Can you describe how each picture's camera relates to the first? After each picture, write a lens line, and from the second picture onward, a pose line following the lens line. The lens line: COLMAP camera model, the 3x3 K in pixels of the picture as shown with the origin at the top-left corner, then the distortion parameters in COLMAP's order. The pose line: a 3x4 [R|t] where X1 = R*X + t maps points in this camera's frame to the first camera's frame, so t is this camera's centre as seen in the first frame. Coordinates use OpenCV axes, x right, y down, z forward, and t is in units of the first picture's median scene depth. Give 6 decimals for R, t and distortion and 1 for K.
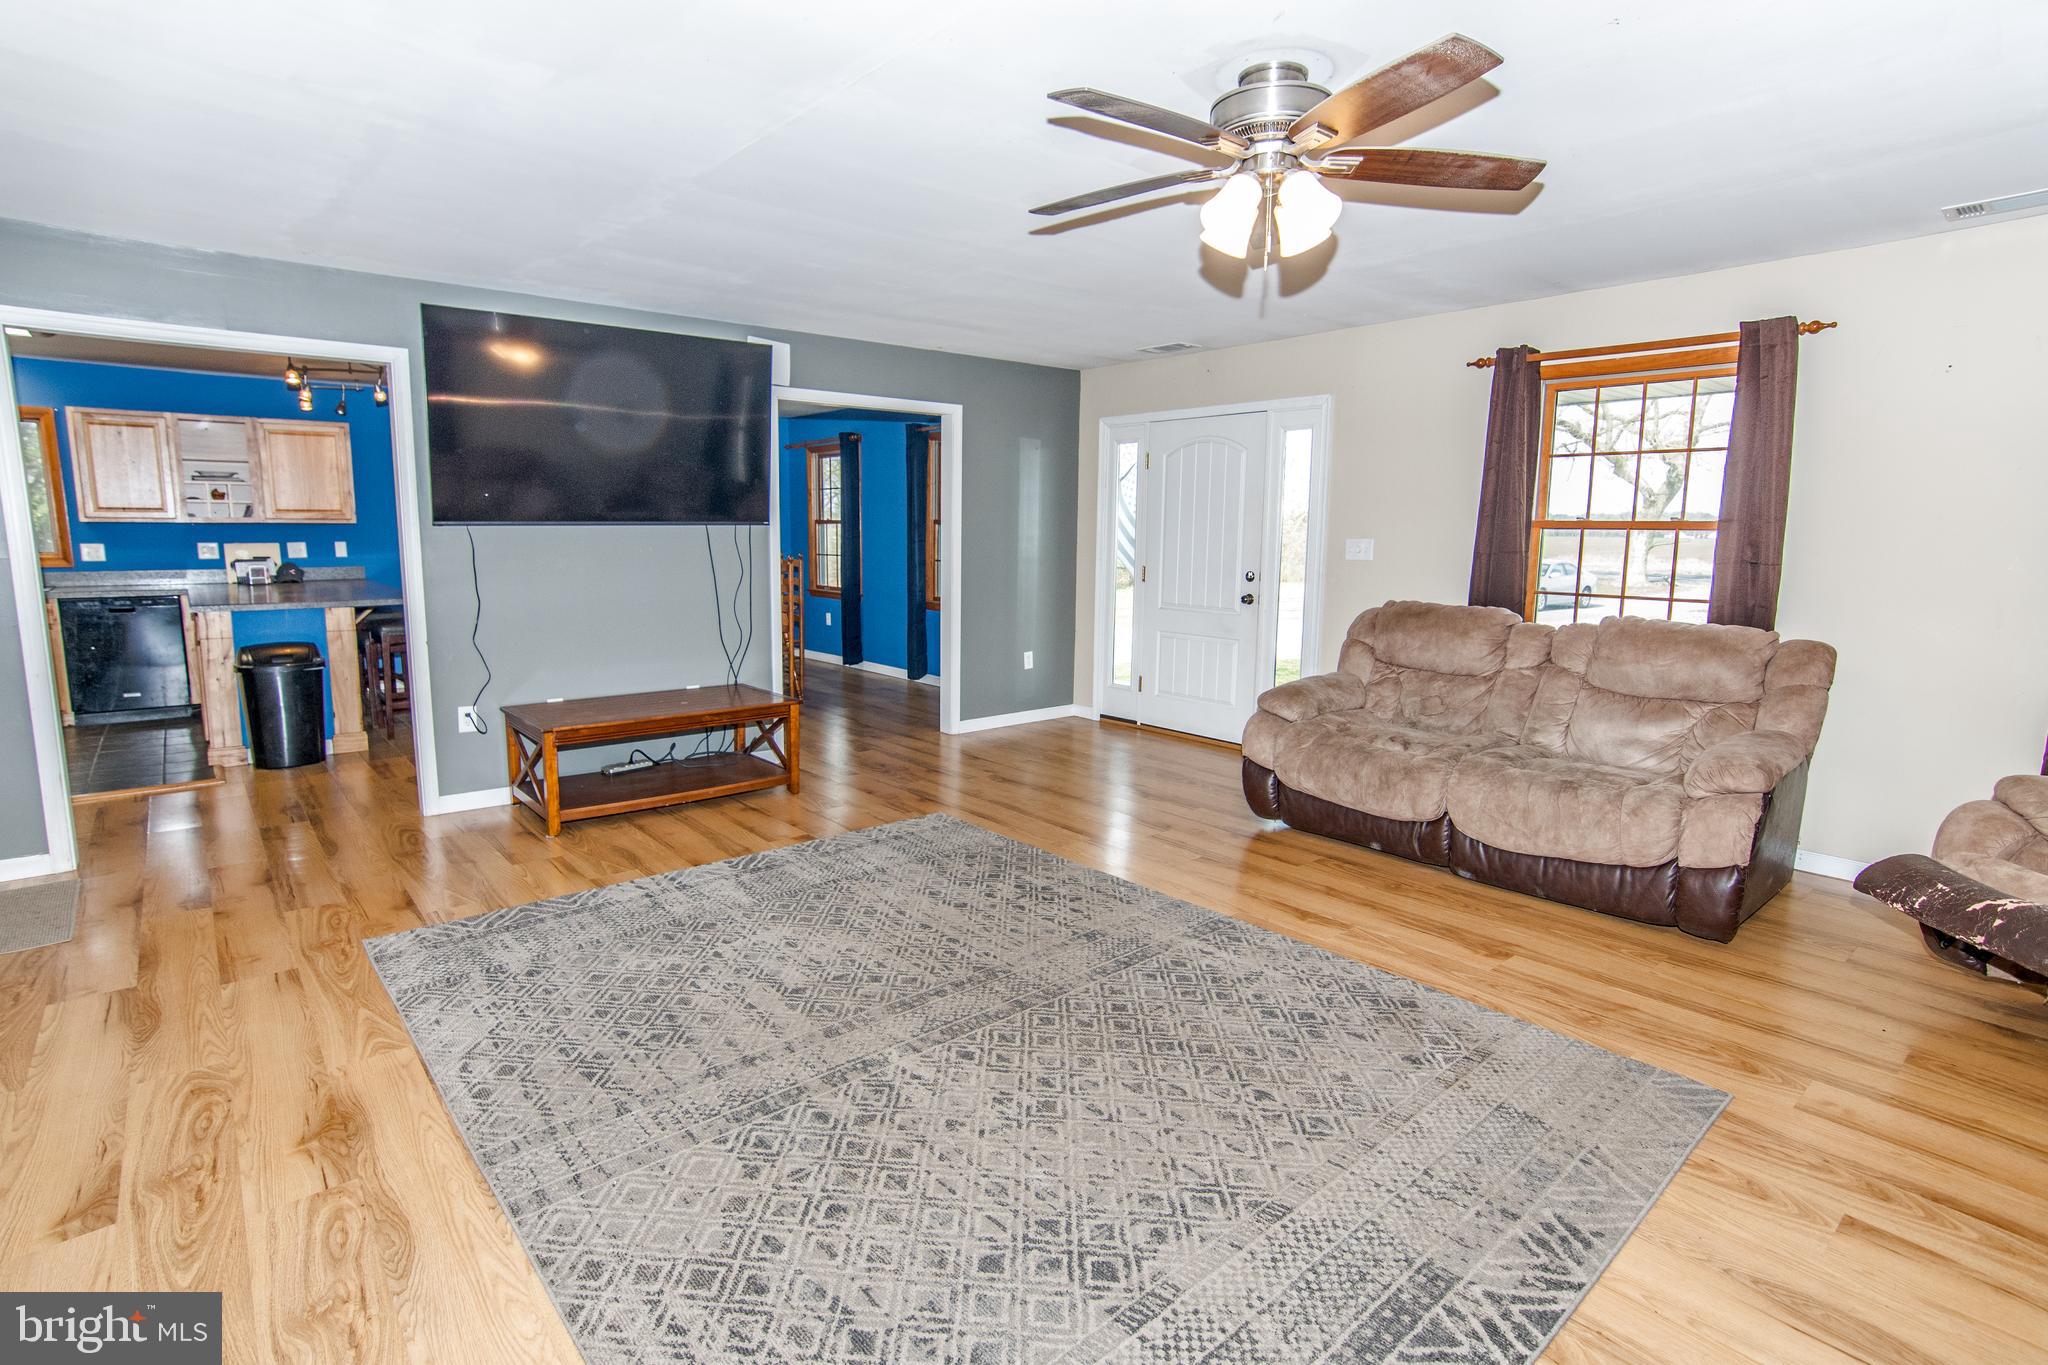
lens RADIAL K [[1000.6, 0, 997.8], [0, 1000.6, 677.4], [0, 0, 1]] dist [-0.037366, 0.018407]
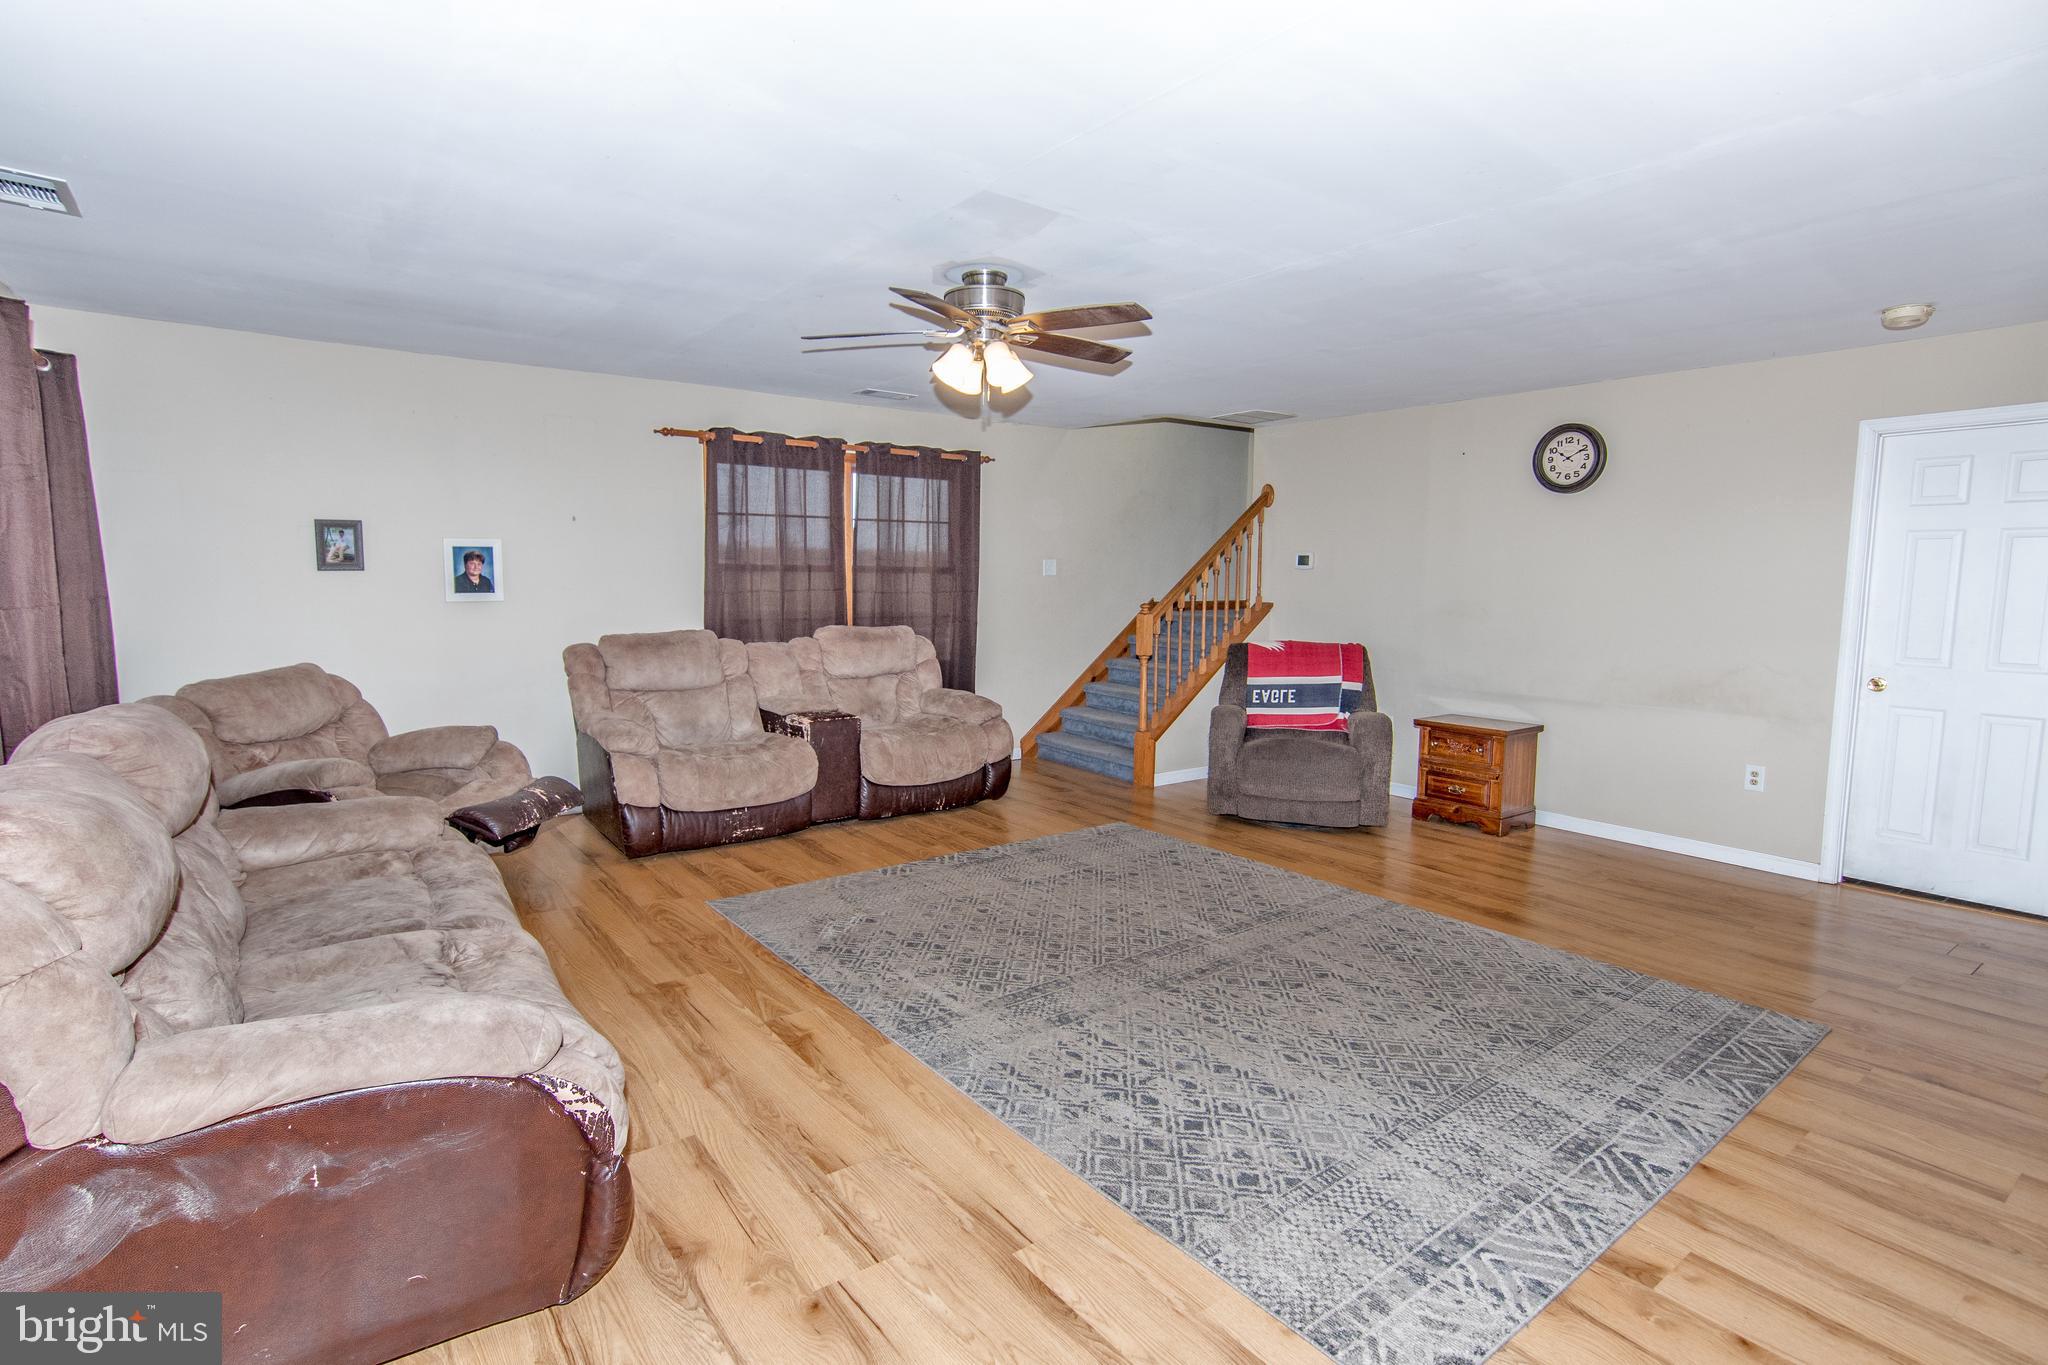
lens RADIAL K [[1000.6, 0, 997.8], [0, 1000.6, 677.4], [0, 0, 1]] dist [-0.037366, 0.018407]
pose [[-0.997845, -0.025994, 0.060252, 0.100960], [-0.009840, 0.967087, 0.254257, -0.267840], [-0.064878, 0.253116, -0.965258, 1.718058]]
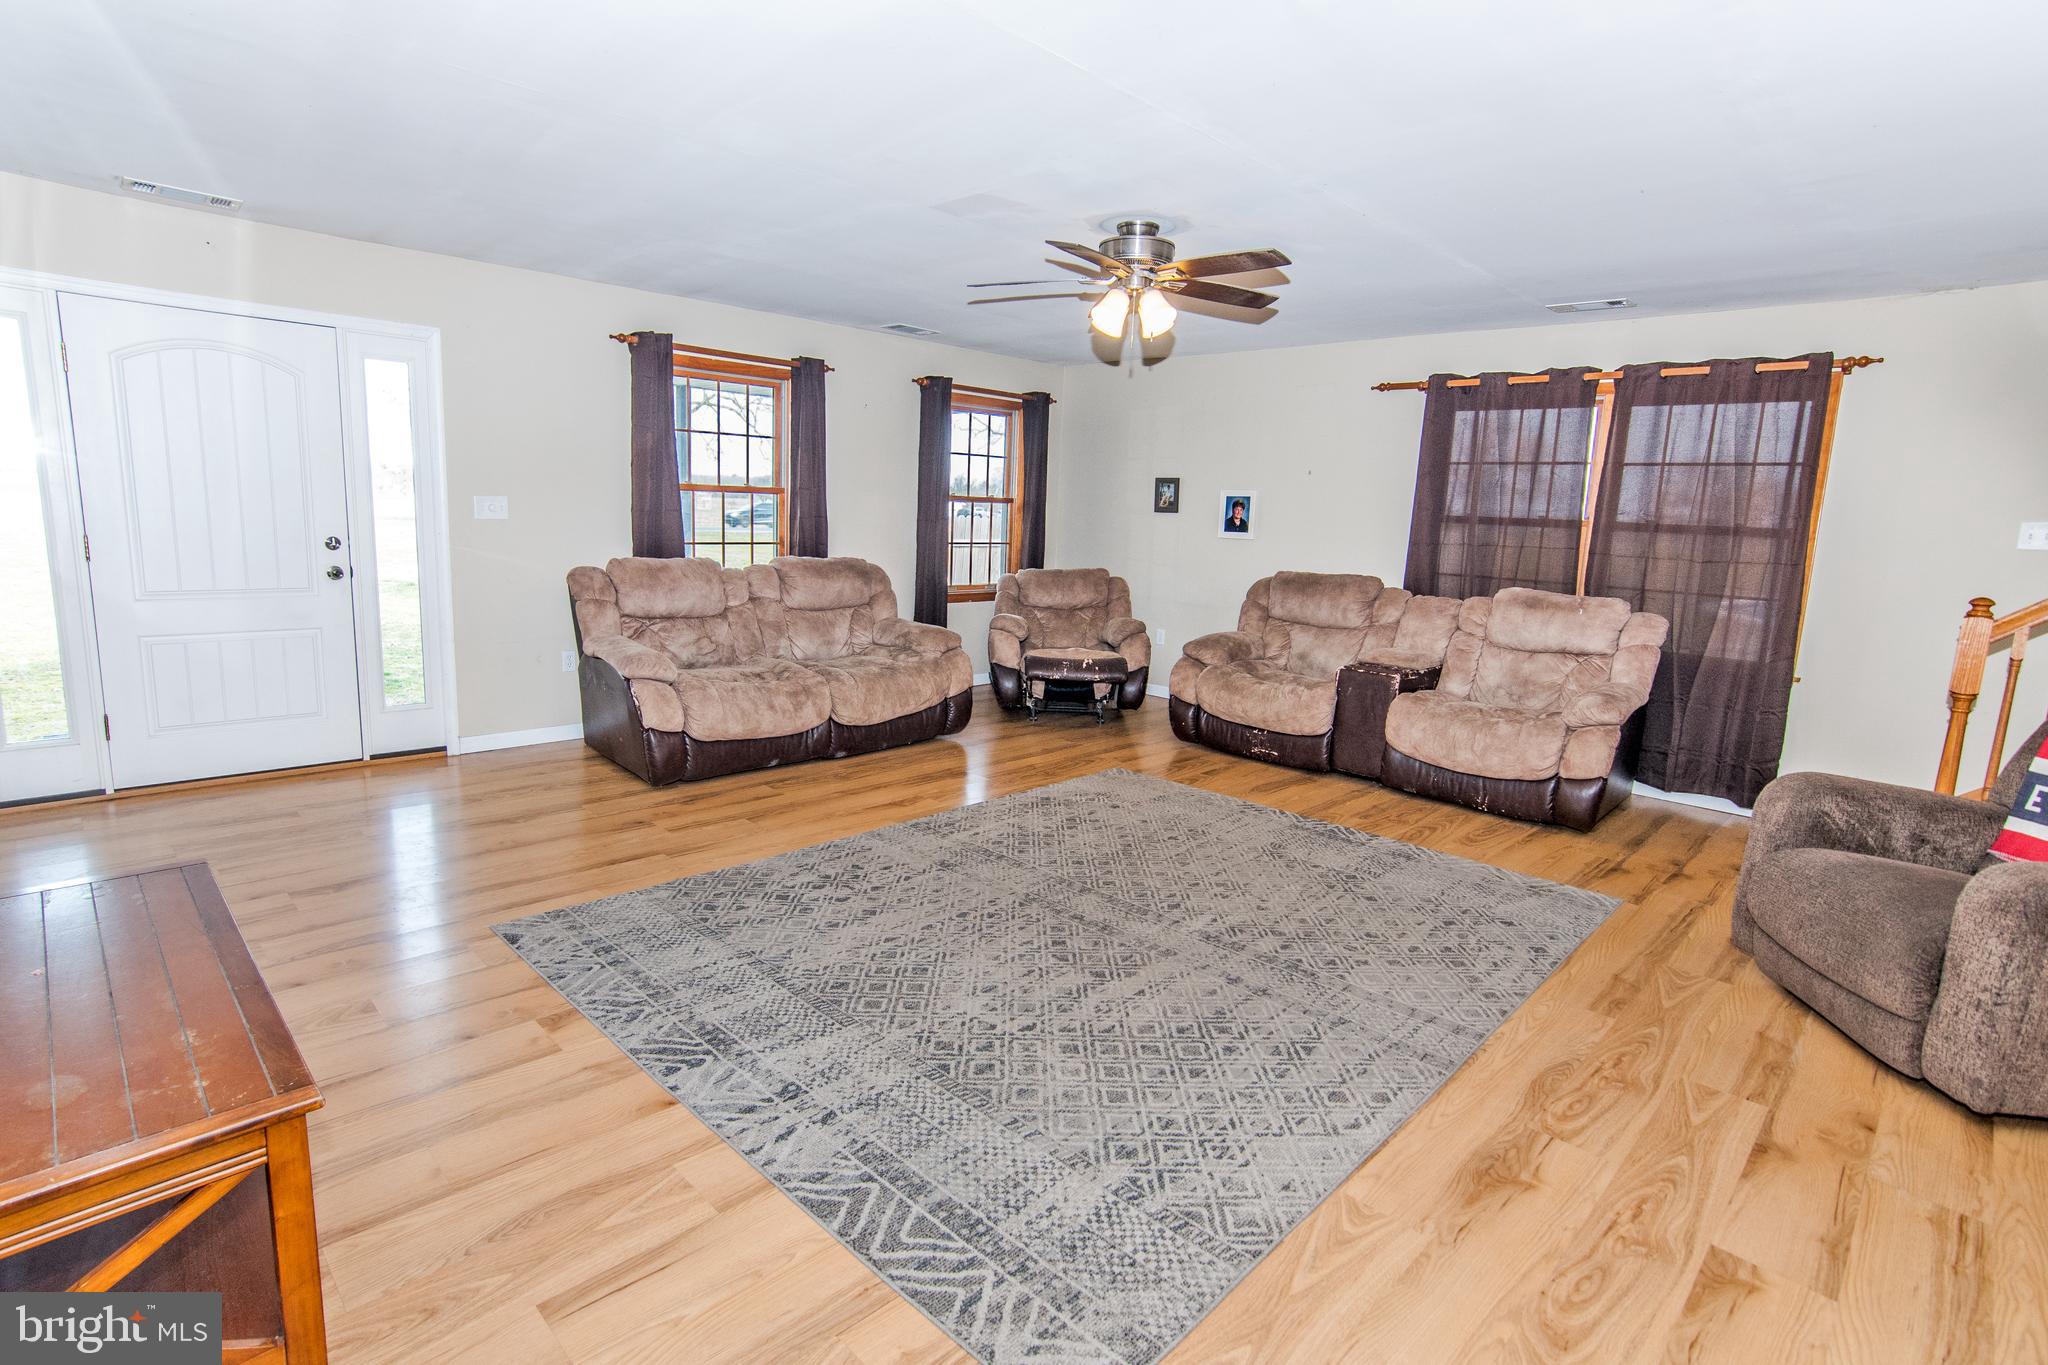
lens RADIAL K [[1000.6, 0, 997.8], [0, 1000.6, 677.4], [0, 0, 1]] dist [-0.037366, 0.018407]
pose [[-0.080873, -0.179801, 0.980373, -0.931405], [0.109344, 0.976058, 0.188030, -0.147412], [-0.990709, 0.122404, -0.059277, 0.930210]]
